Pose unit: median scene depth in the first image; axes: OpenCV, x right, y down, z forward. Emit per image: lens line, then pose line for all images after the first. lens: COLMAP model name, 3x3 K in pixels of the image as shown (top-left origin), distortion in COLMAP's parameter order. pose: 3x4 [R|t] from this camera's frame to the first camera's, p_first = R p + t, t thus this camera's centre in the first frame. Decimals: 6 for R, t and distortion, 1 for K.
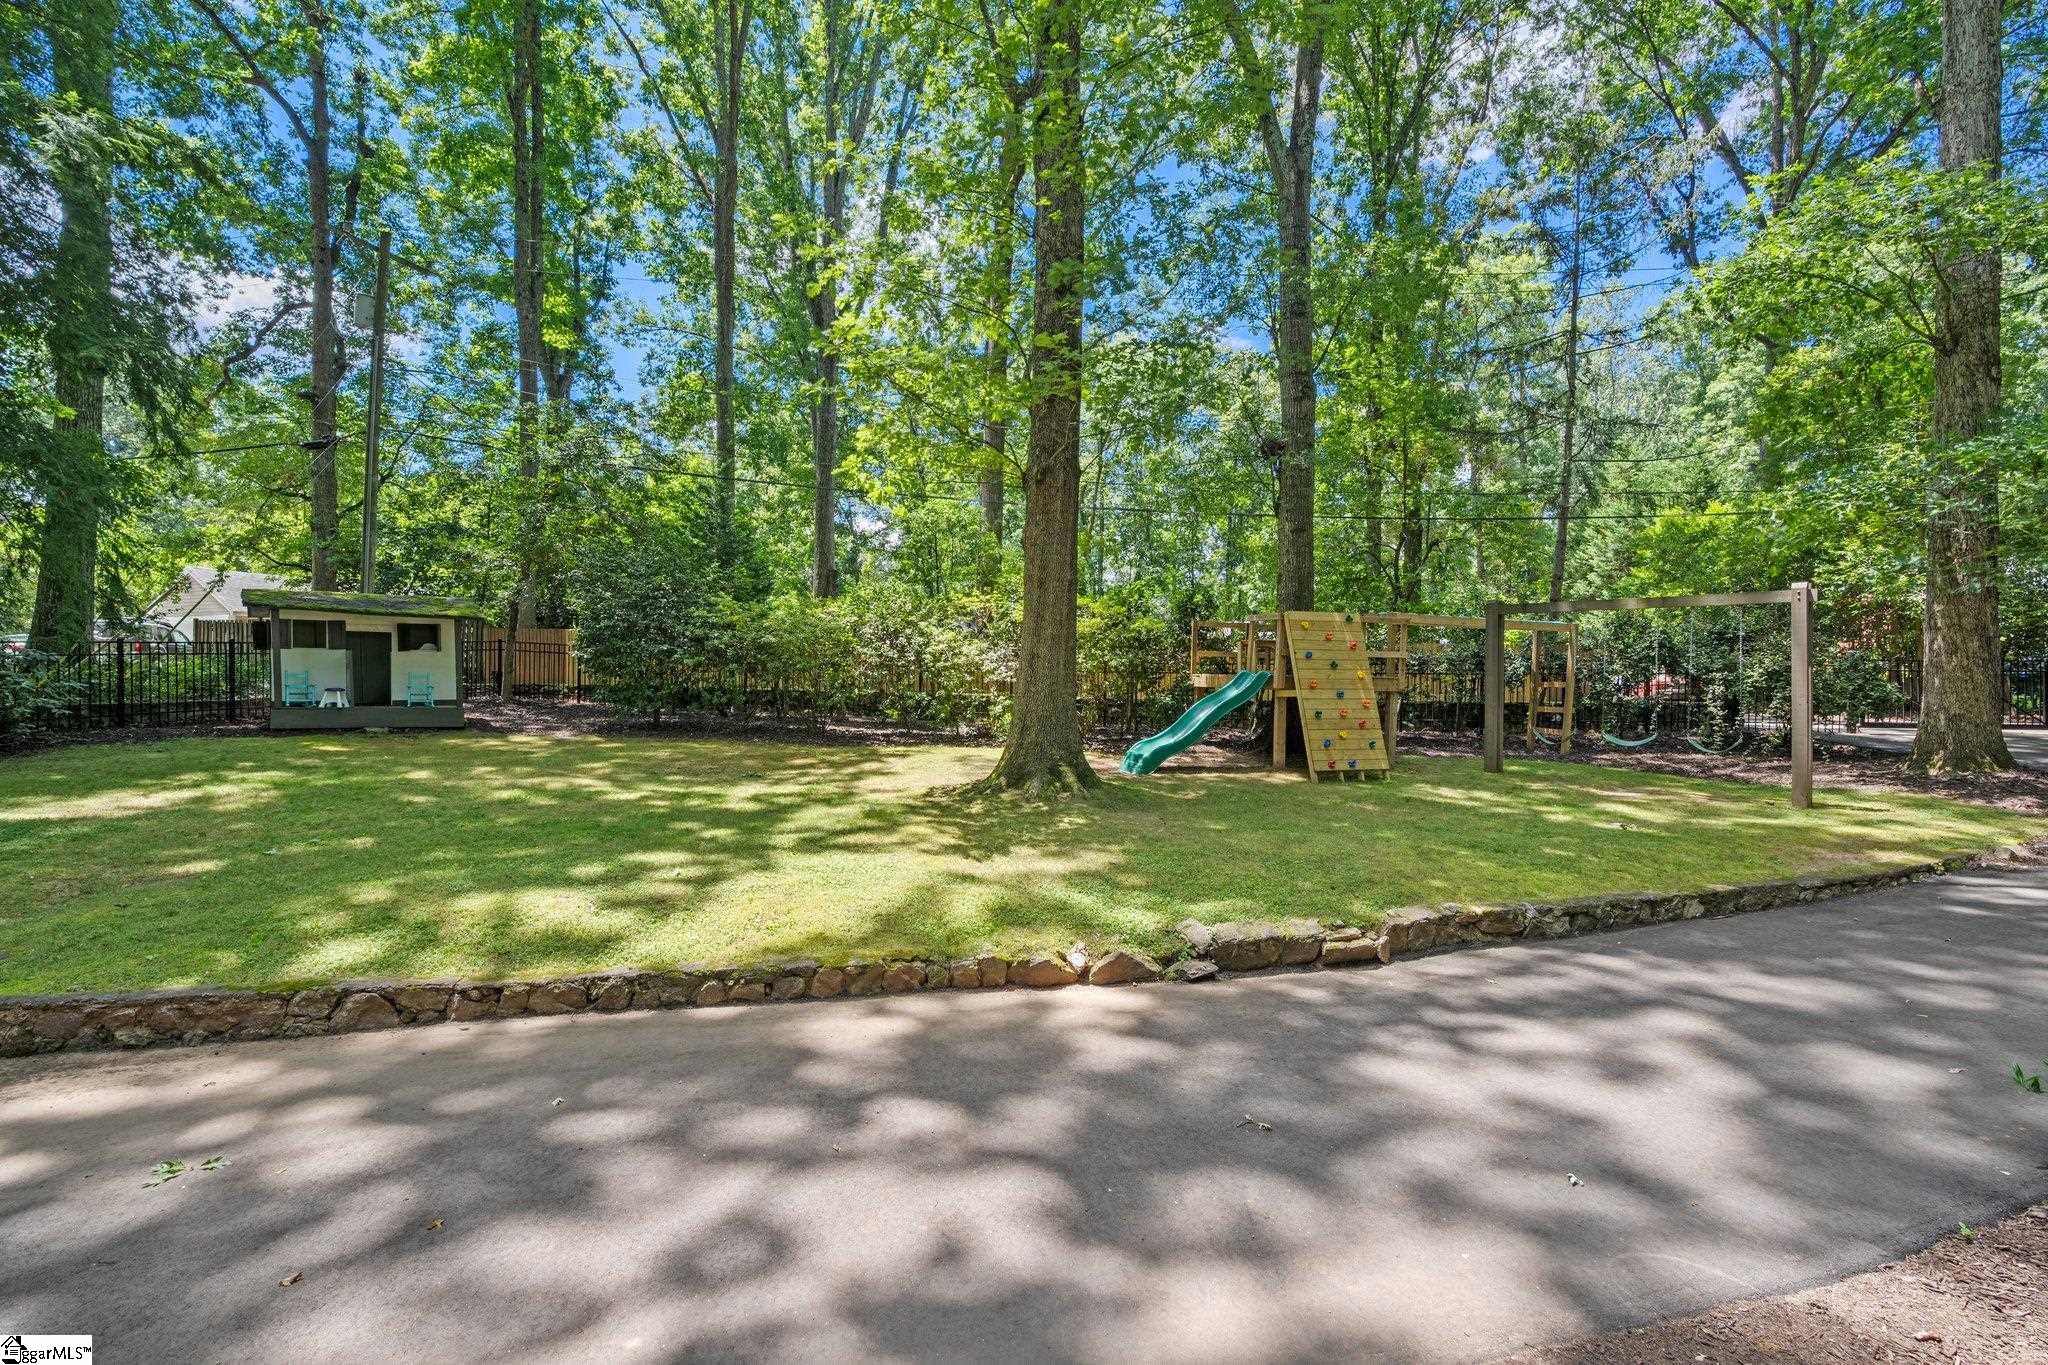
lens RADIAL K [[936.2, 0, 1024.0], [0, 936.2, 682.5], [0, 0, 1]] dist [-0.000864, -0.000065]
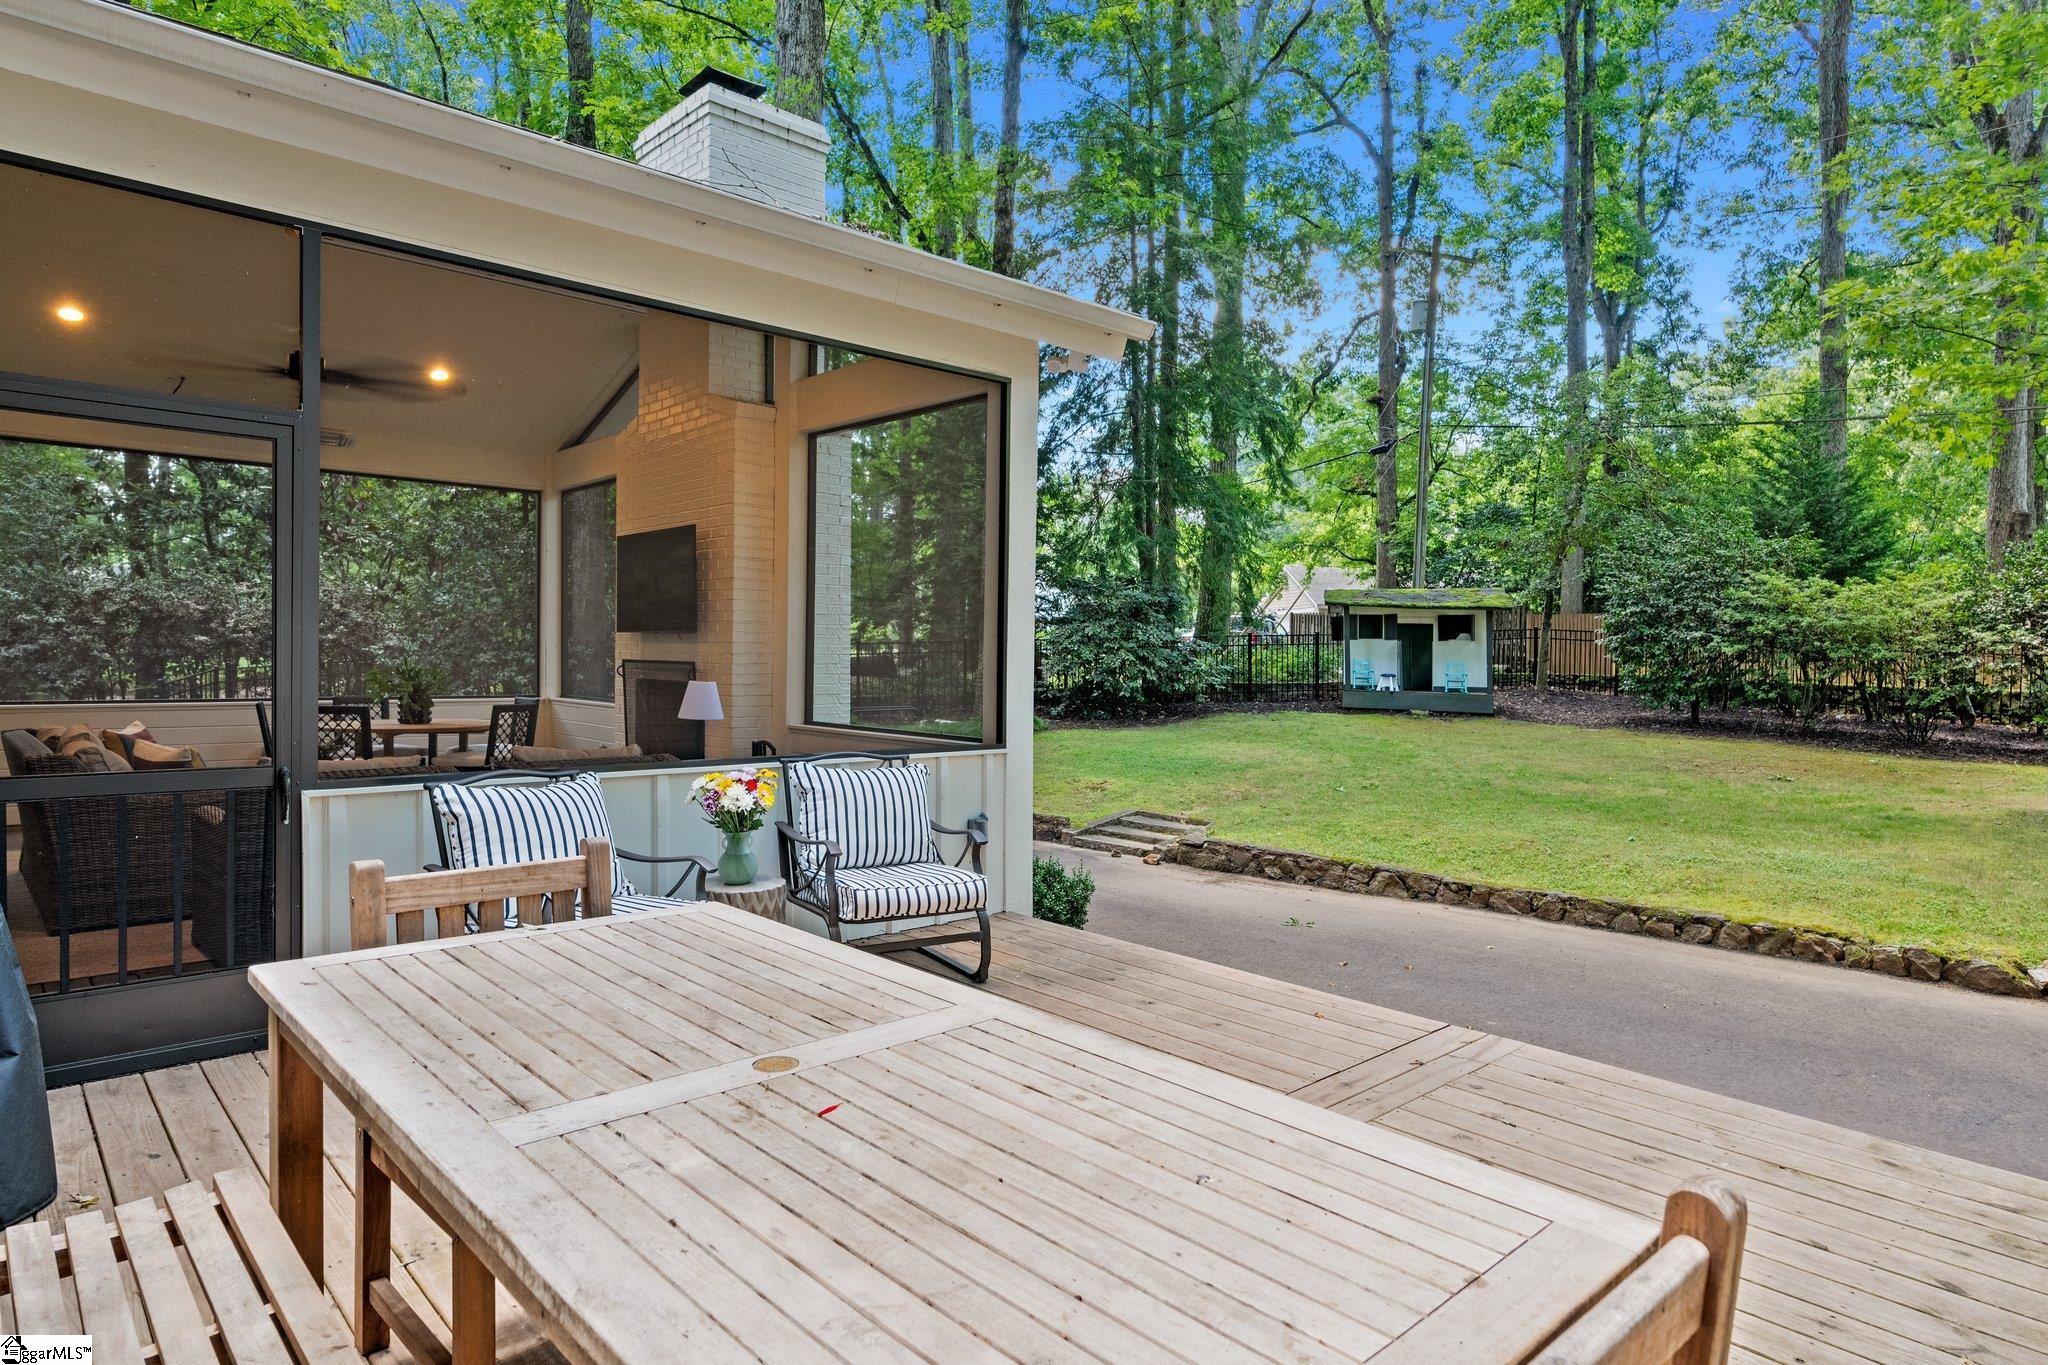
lens RADIAL K [[1171.8, 0, 1024.3], [0, 1171.8, 631.6], [0, 0, 1]] dist [-0.002070, -0.001116]
pose [[0.584926, -0.014764, -0.810953, 0.078590], [-0.015793, 0.999437, -0.029586, 0.001667], [0.810933, 0.030113, 0.584363, -0.094734]]
